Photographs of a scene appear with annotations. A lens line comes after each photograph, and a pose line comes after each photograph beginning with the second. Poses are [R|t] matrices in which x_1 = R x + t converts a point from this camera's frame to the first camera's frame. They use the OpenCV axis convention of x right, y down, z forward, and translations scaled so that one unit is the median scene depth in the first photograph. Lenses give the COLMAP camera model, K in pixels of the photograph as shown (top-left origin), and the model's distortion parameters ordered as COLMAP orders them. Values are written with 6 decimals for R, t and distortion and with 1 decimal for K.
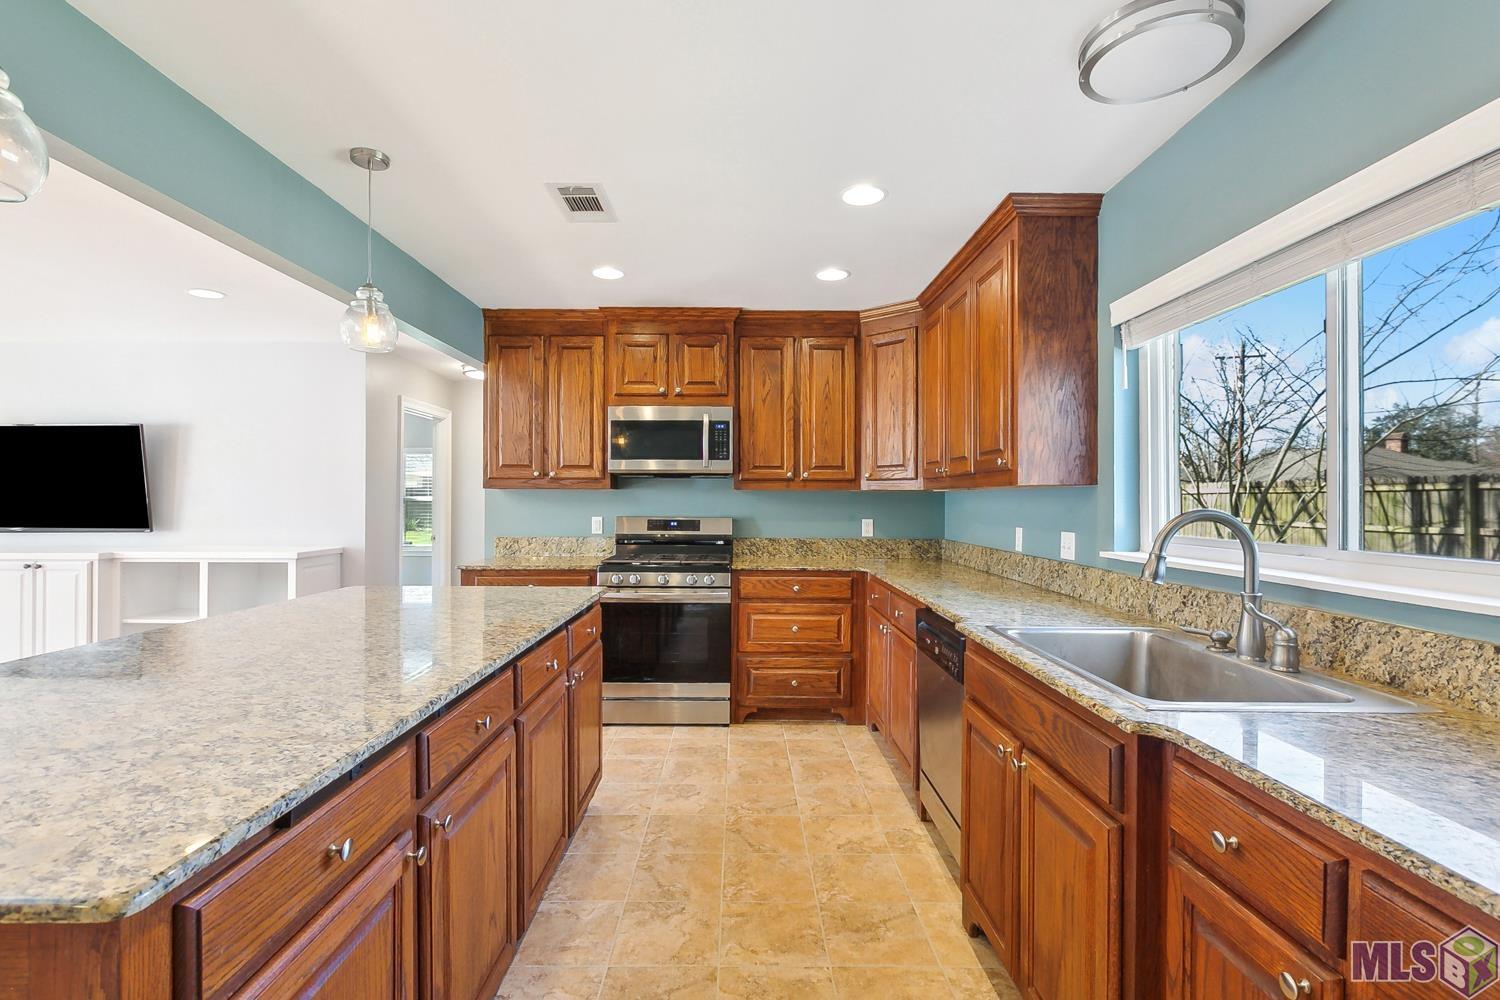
lens RADIAL K [[691.9, 0, 750.6], [0, 691.9, 506.4], [0, 0, 1]] dist [-0.001623, -0.000252]
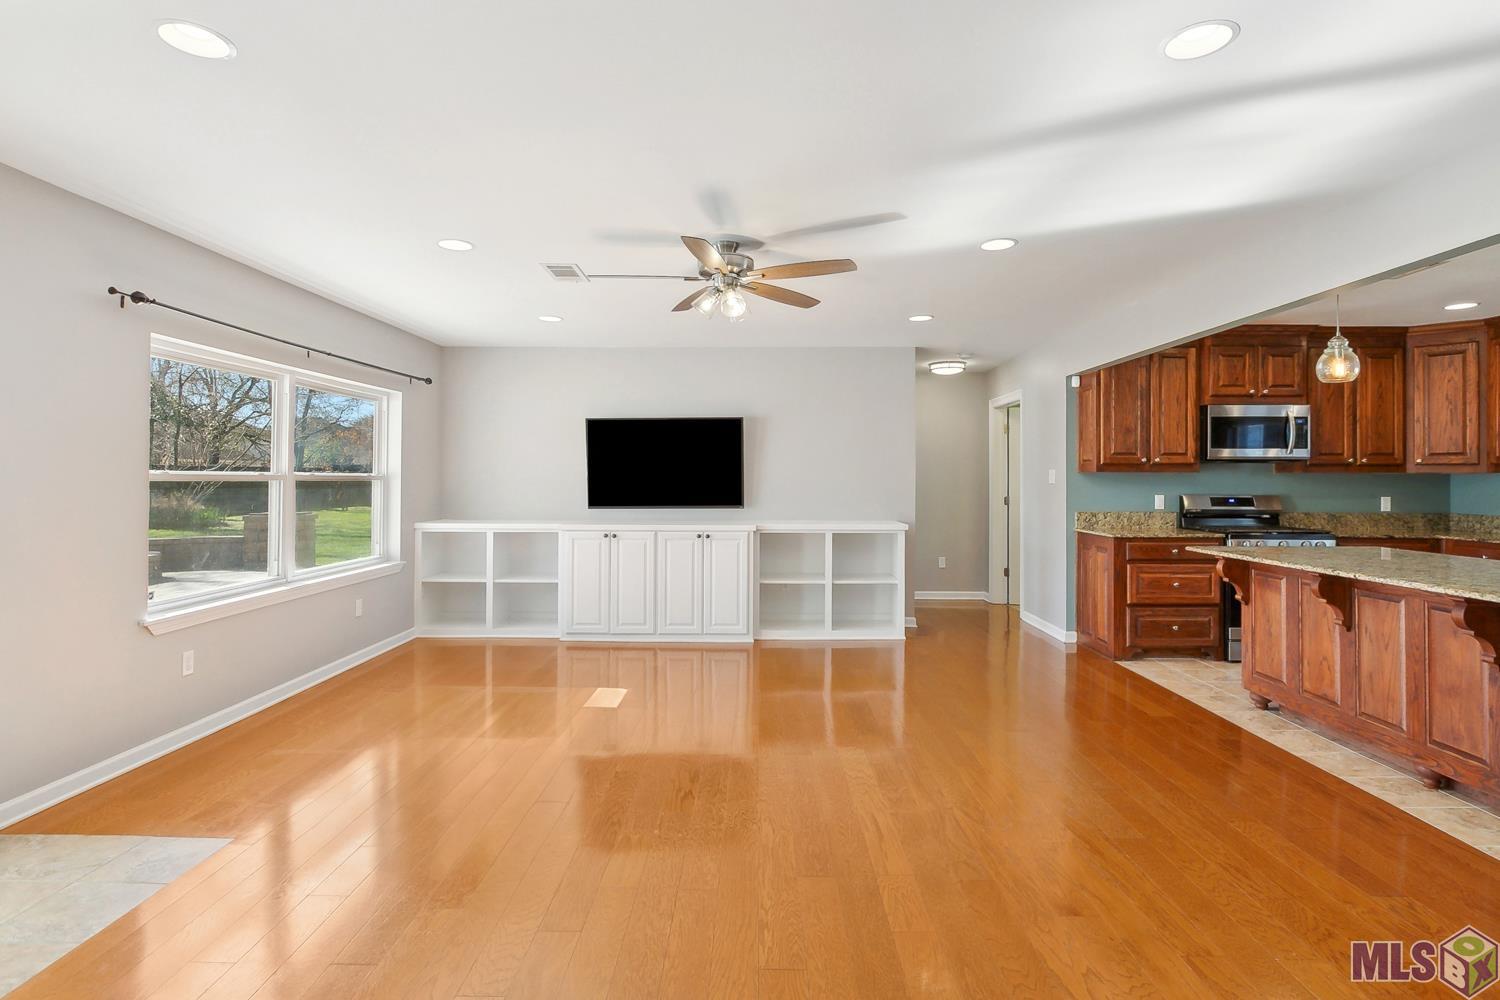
lens RADIAL K [[748.3, 0, 750.1], [0, 748.3, 492.5], [0, 0, 1]] dist [-0.000733, -0.001776]
pose [[0.999802, -0.000005, -0.019883, -0.978911], [0.000209, 0.999947, 0.010261, -0.002972], [0.019881, -0.010264, 0.999750, -0.344376]]
